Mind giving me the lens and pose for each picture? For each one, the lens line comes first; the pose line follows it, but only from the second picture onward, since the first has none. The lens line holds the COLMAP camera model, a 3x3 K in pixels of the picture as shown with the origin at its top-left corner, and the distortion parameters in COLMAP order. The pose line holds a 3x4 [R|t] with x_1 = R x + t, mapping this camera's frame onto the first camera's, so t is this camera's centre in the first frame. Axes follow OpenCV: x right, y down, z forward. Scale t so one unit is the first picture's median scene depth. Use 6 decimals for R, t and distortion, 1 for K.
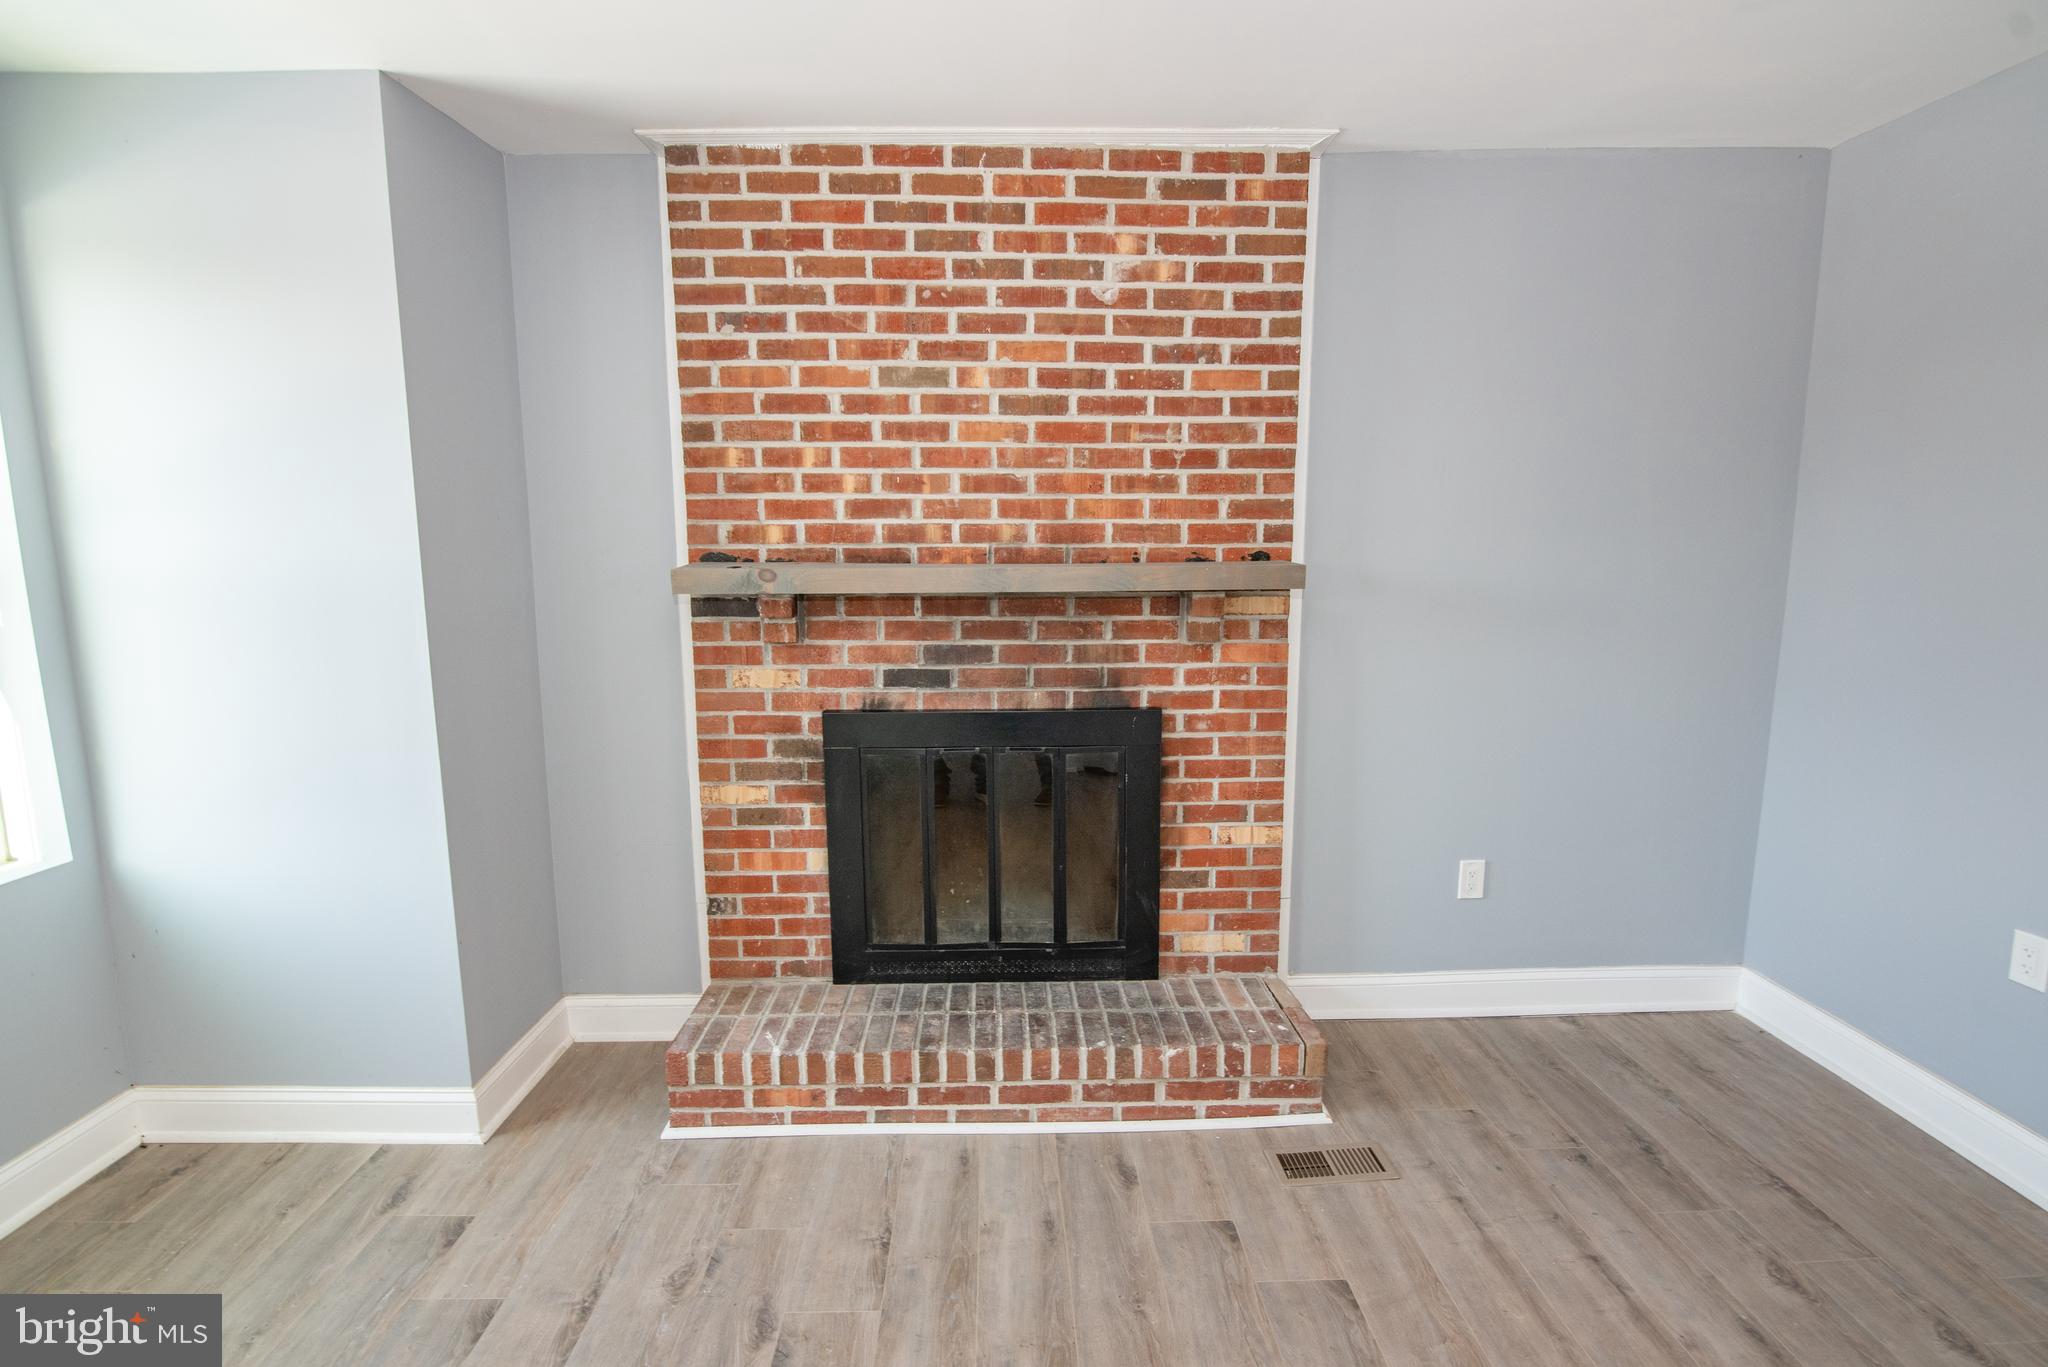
lens RADIAL K [[951.2, 0, 1011.4], [0, 951.2, 685.4], [0, 0, 1]] dist [-0.020764, 0.001541]
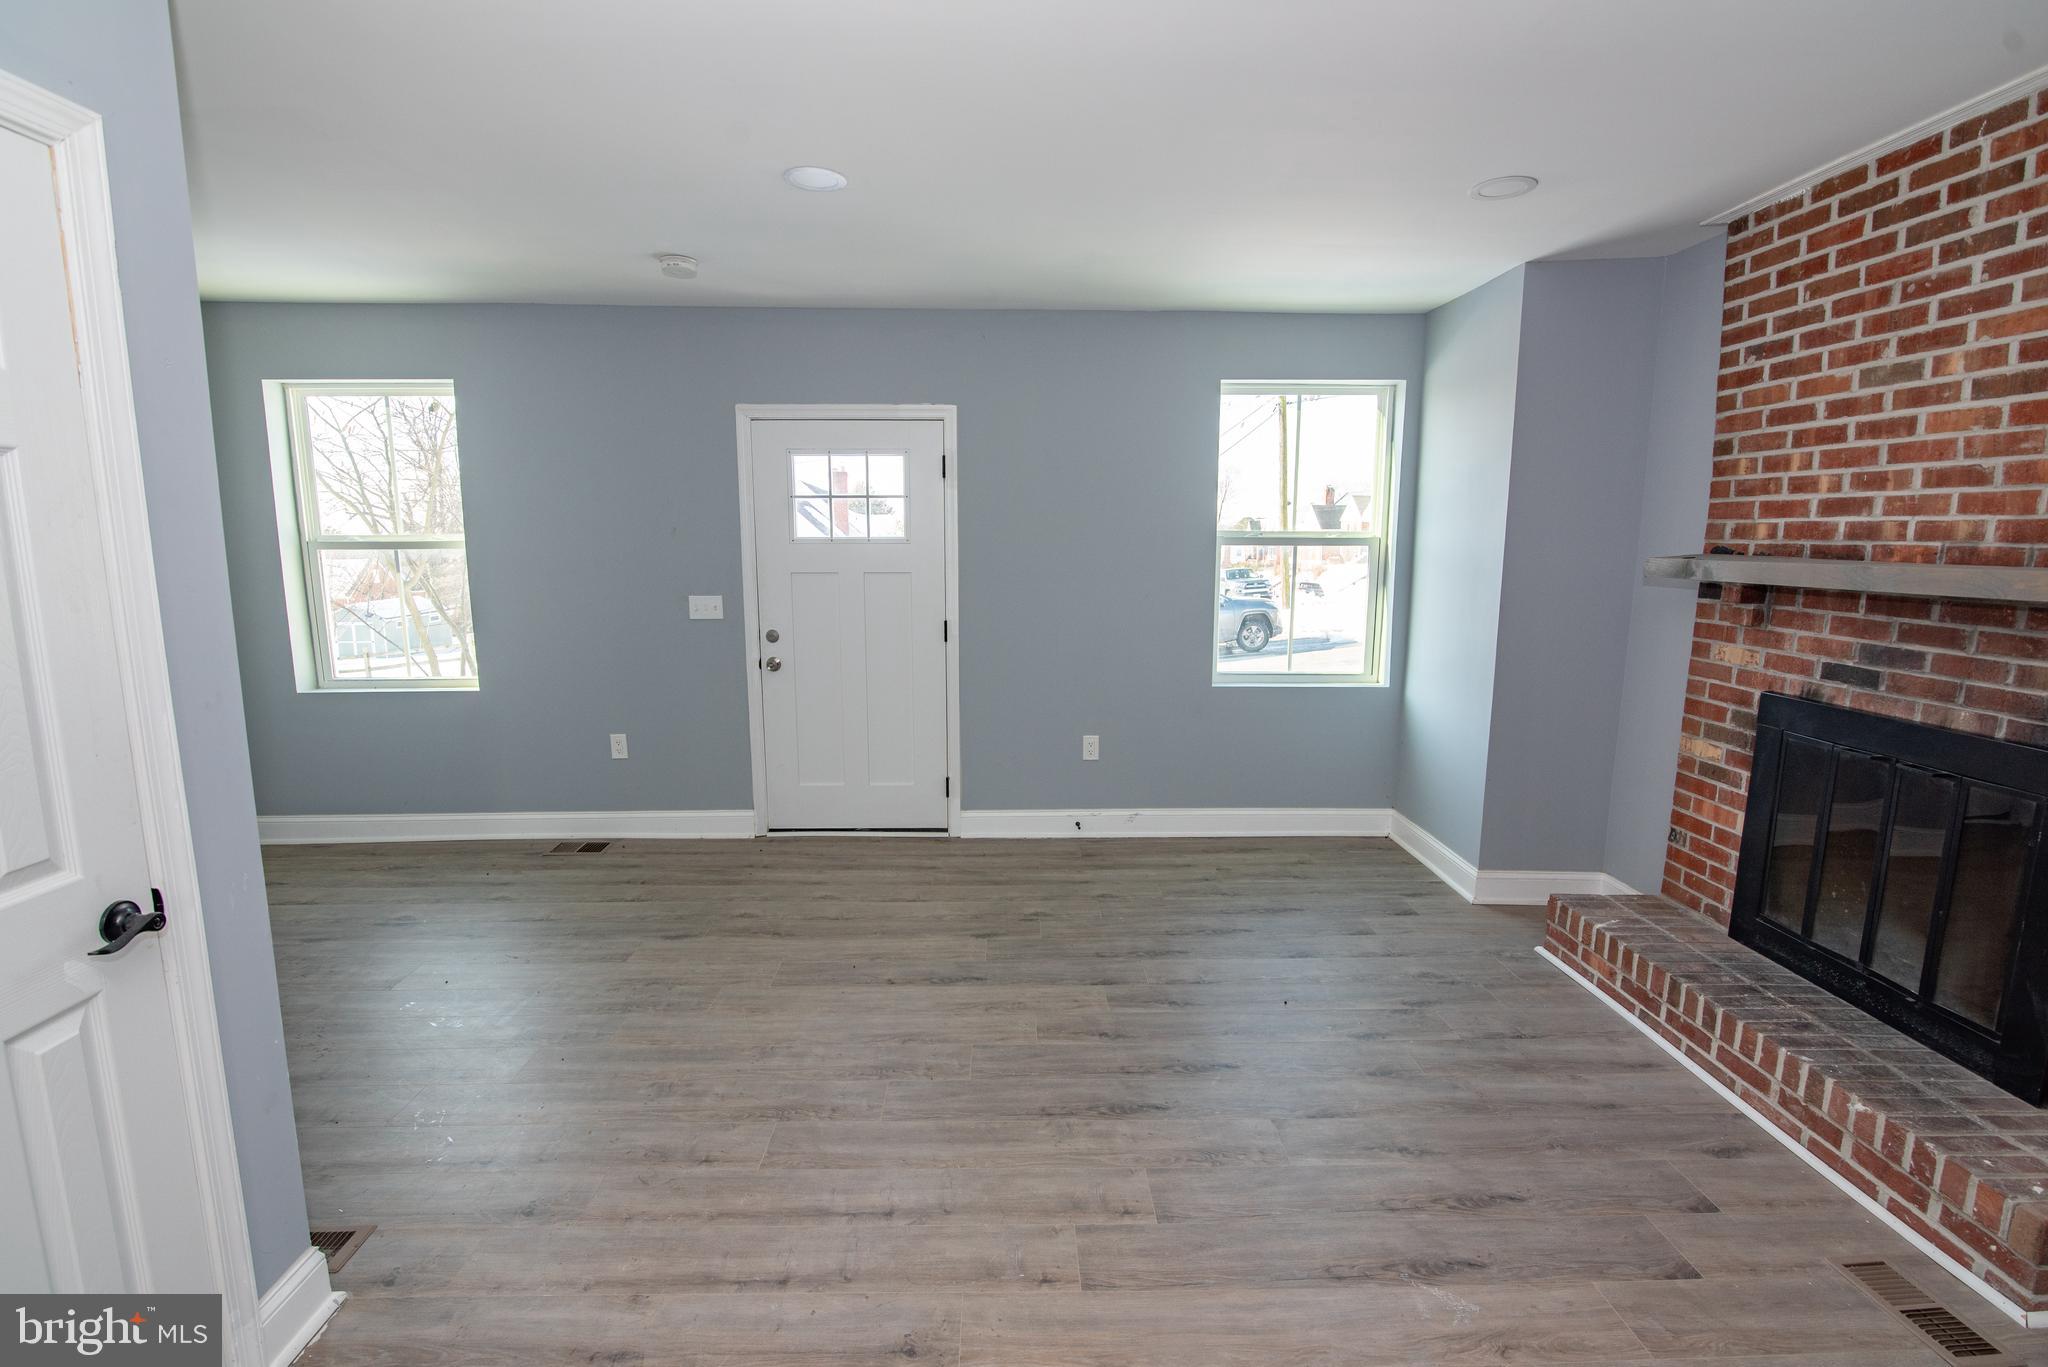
lens RADIAL K [[951.2, 0, 1011.4], [0, 951.2, 685.4], [0, 0, 1]] dist [-0.020764, 0.001541]
pose [[-0.015126, 0.159555, -0.987073, 0.921870], [-0.149374, 0.975748, 0.160014, -0.023891], [0.988665, 0.149863, 0.009074, 0.123345]]
